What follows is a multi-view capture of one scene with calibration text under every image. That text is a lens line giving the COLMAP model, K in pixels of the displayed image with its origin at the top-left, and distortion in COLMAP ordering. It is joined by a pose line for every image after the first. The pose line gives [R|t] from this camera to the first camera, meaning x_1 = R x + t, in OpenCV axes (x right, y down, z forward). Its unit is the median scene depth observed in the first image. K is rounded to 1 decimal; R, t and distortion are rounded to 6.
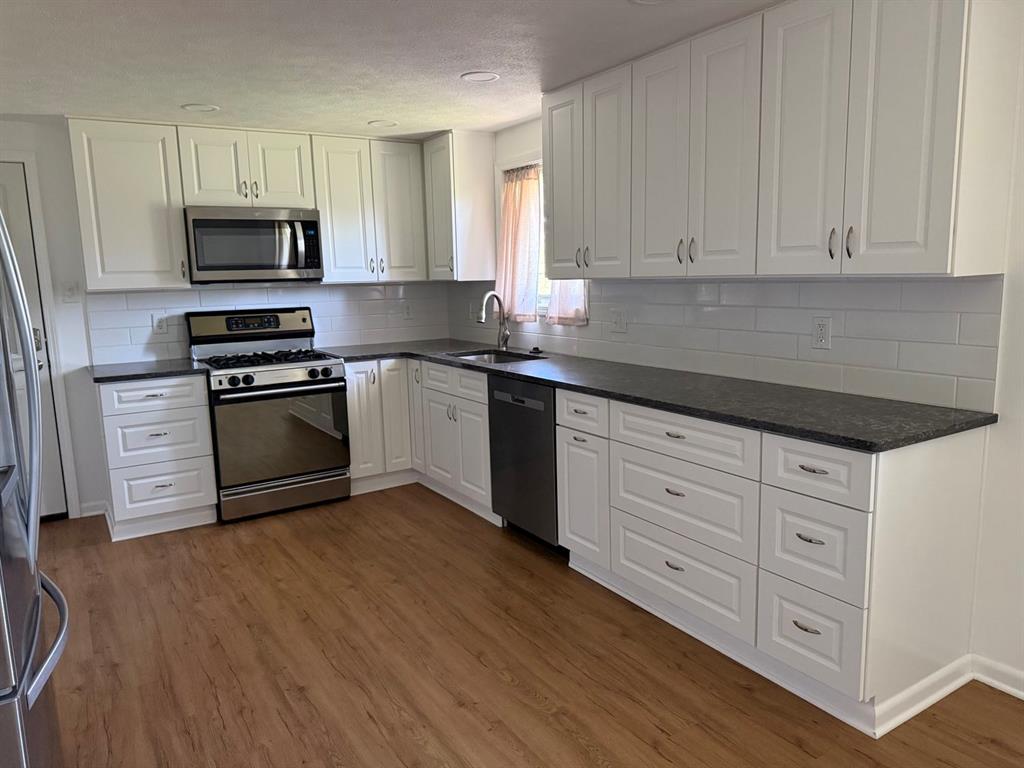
lens RADIAL K [[721.8, 0, 513.7], [0, 721.8, 382.9], [0, 0, 1]] dist [0.023614, -0.036135]
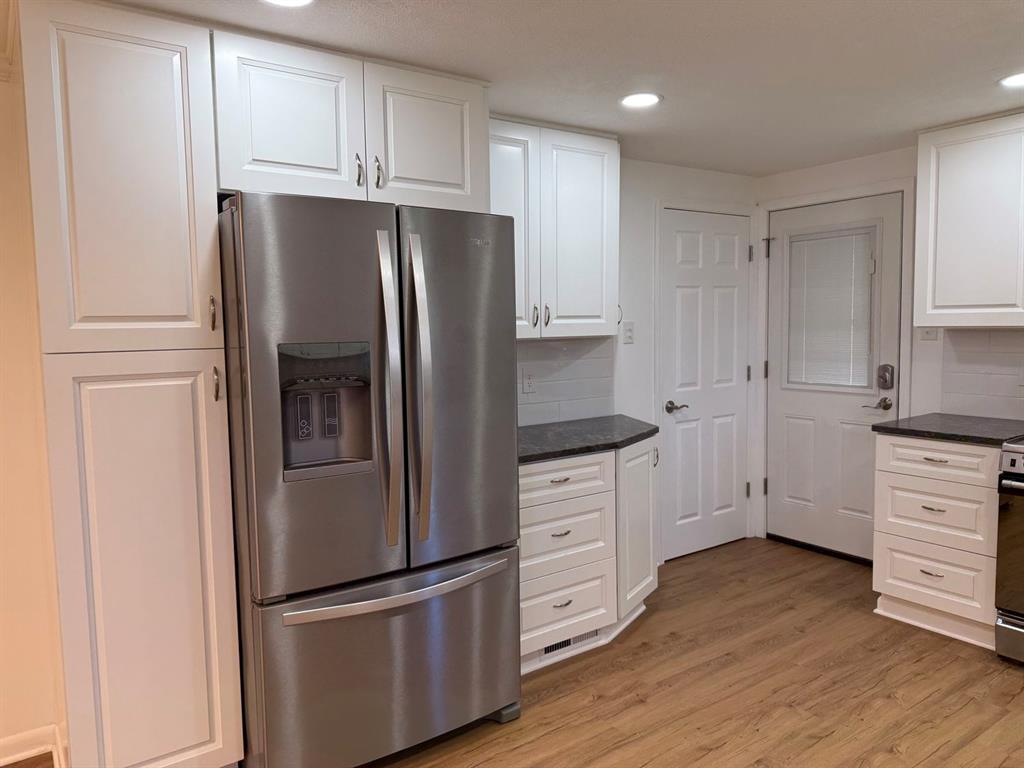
lens RADIAL K [[721.8, 0, 513.6], [0, 721.8, 384.9], [0, 0, 1]] dist [0.023614, -0.036135]
pose [[0.058605, 0.111002, -0.992091, 0.277710], [-0.137145, 0.985271, 0.102138, -0.086833], [0.988816, 0.130074, 0.072965, 0.490241]]
